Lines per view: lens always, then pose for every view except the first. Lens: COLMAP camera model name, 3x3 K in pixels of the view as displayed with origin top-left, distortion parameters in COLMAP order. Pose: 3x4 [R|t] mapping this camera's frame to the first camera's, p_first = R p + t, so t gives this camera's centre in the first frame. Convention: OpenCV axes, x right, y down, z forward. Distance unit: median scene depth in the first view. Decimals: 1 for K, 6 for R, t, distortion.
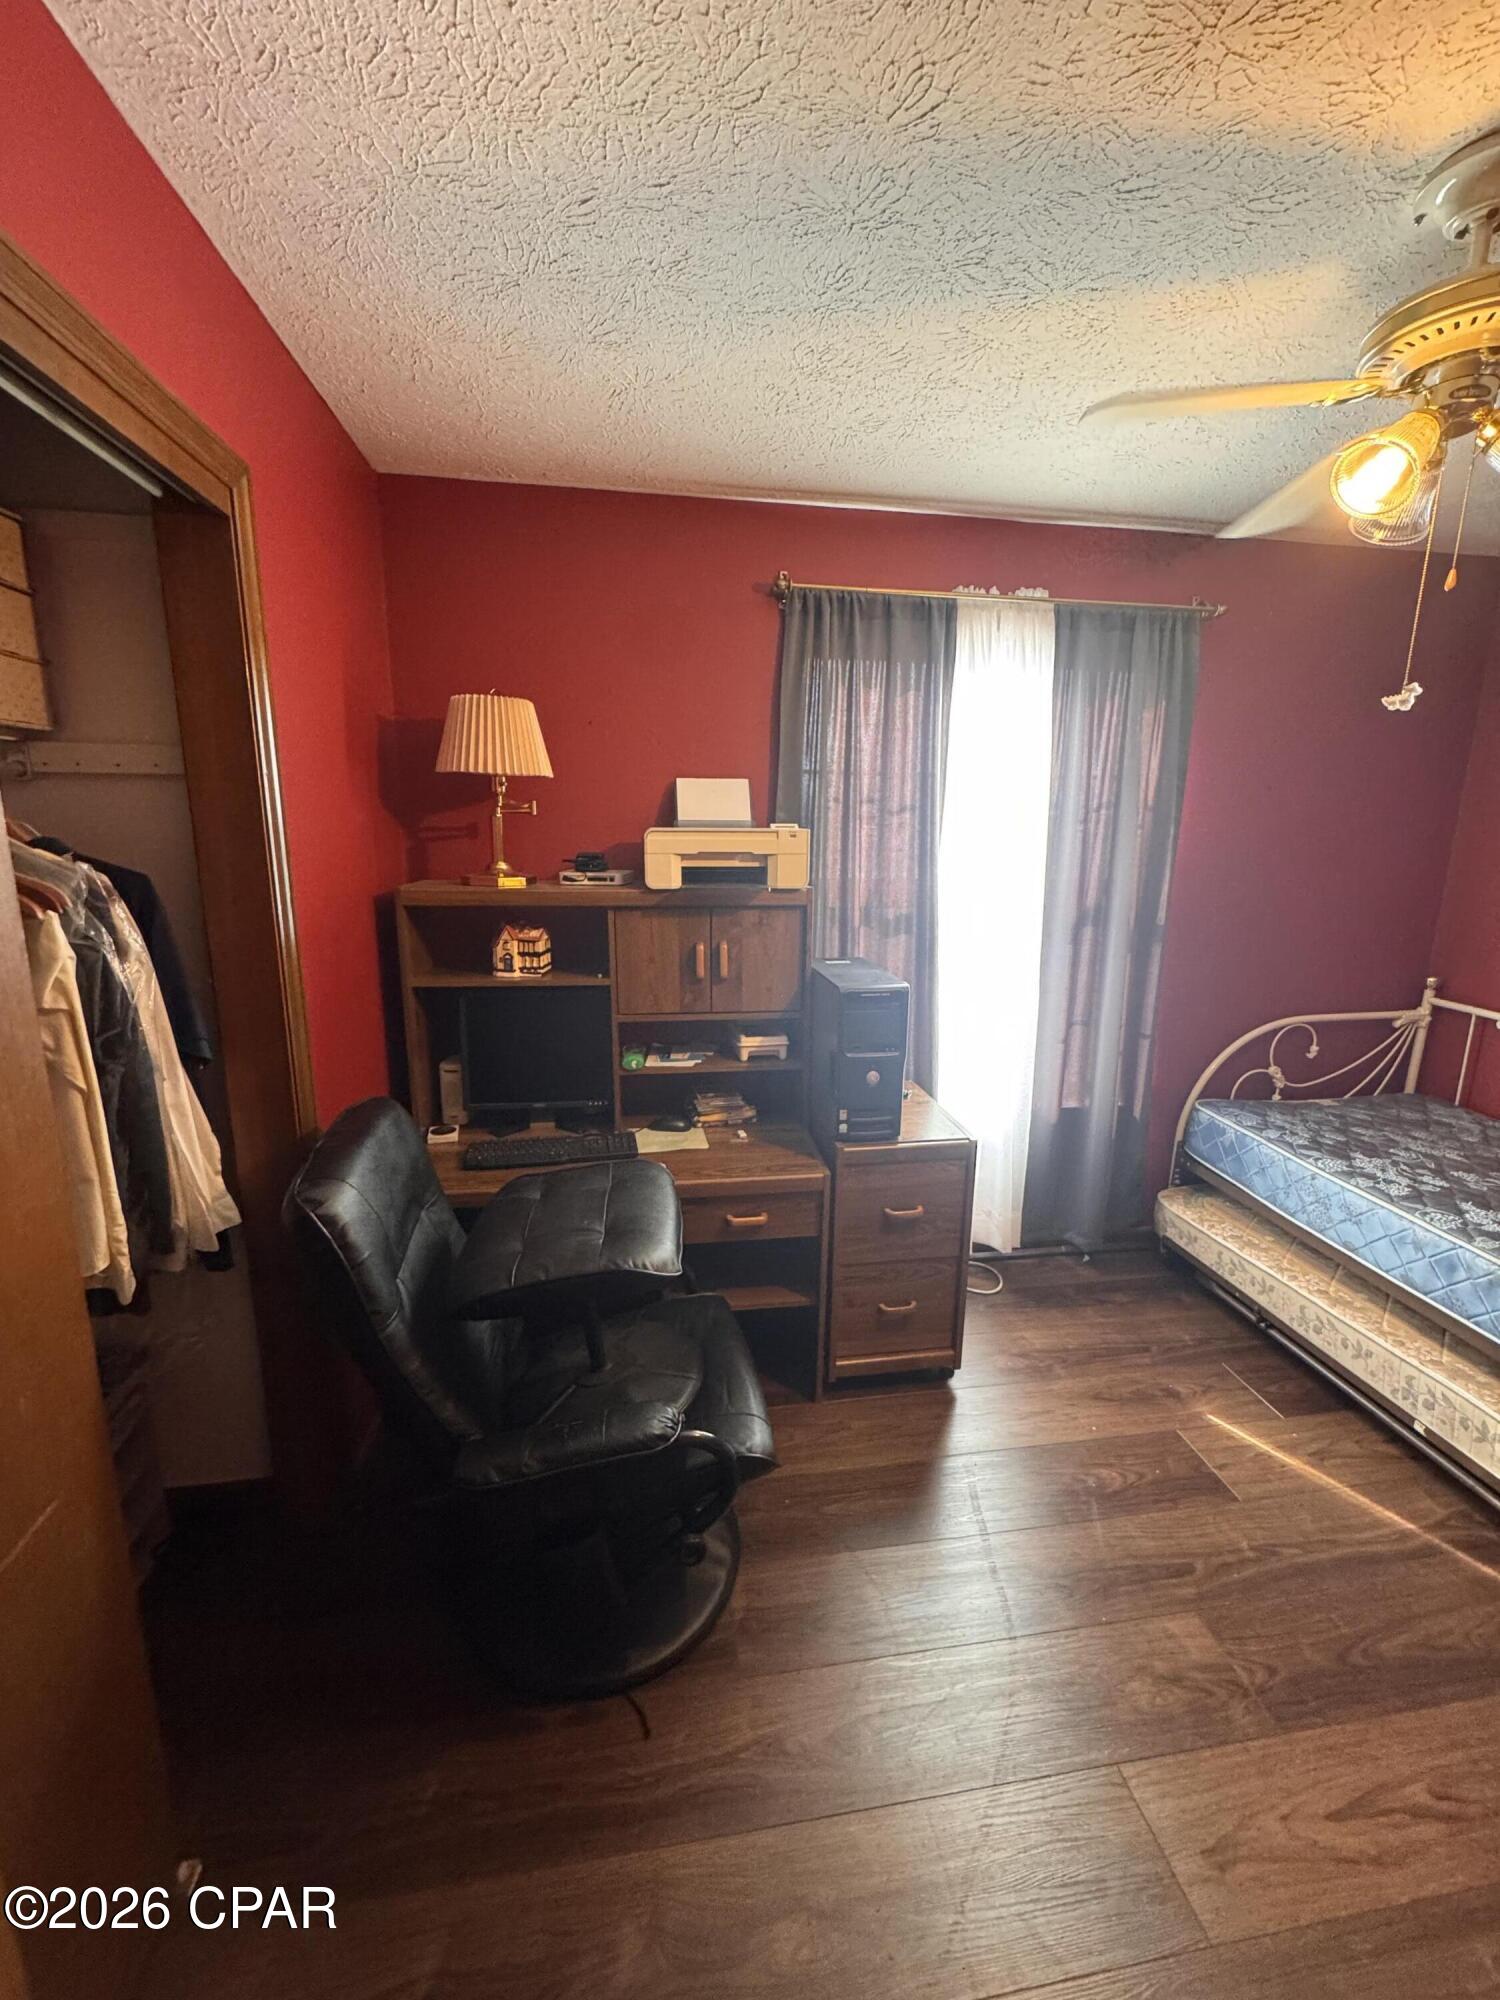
lens RADIAL K [[800.7, 0, 750.0], [0, 800.7, 1000.0], [0, 0, 1]] dist [-0.002797, 0.000054]
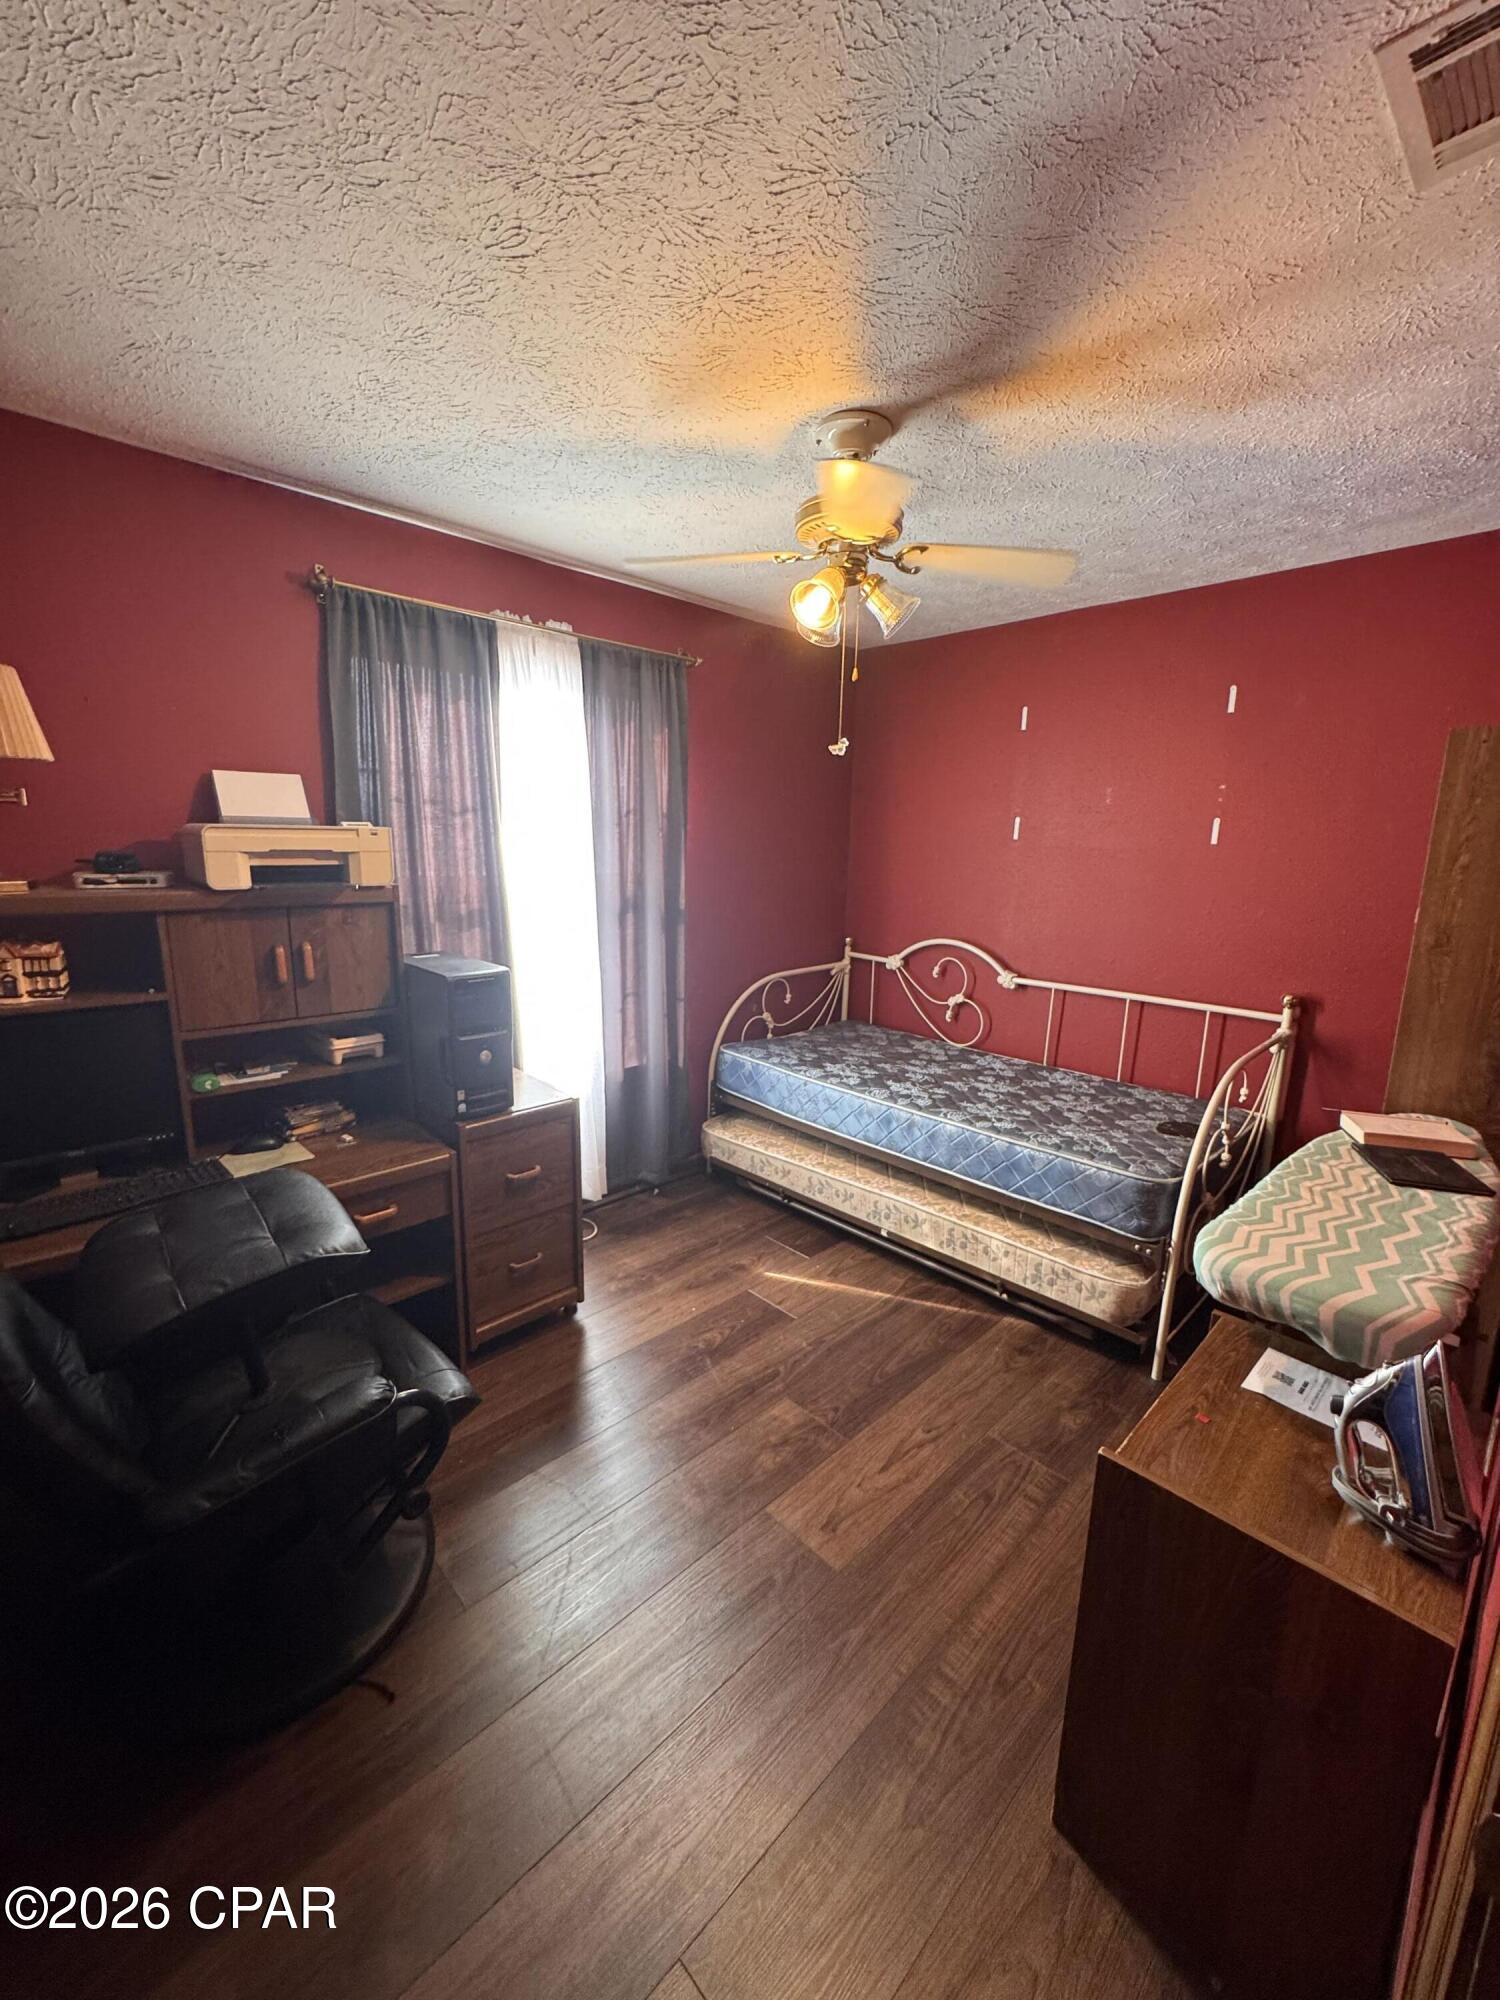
lens RADIAL K [[792.9, 0, 750.0], [0, 792.9, 1000.0], [0, 0, 1]] dist [-0.000667, -0.000109]
pose [[0.817843, -0.109153, 0.564995, -0.133906], [0.110723, 0.993348, 0.031634, 0.023242], [-0.564689, 0.036686, 0.824488, -0.083437]]
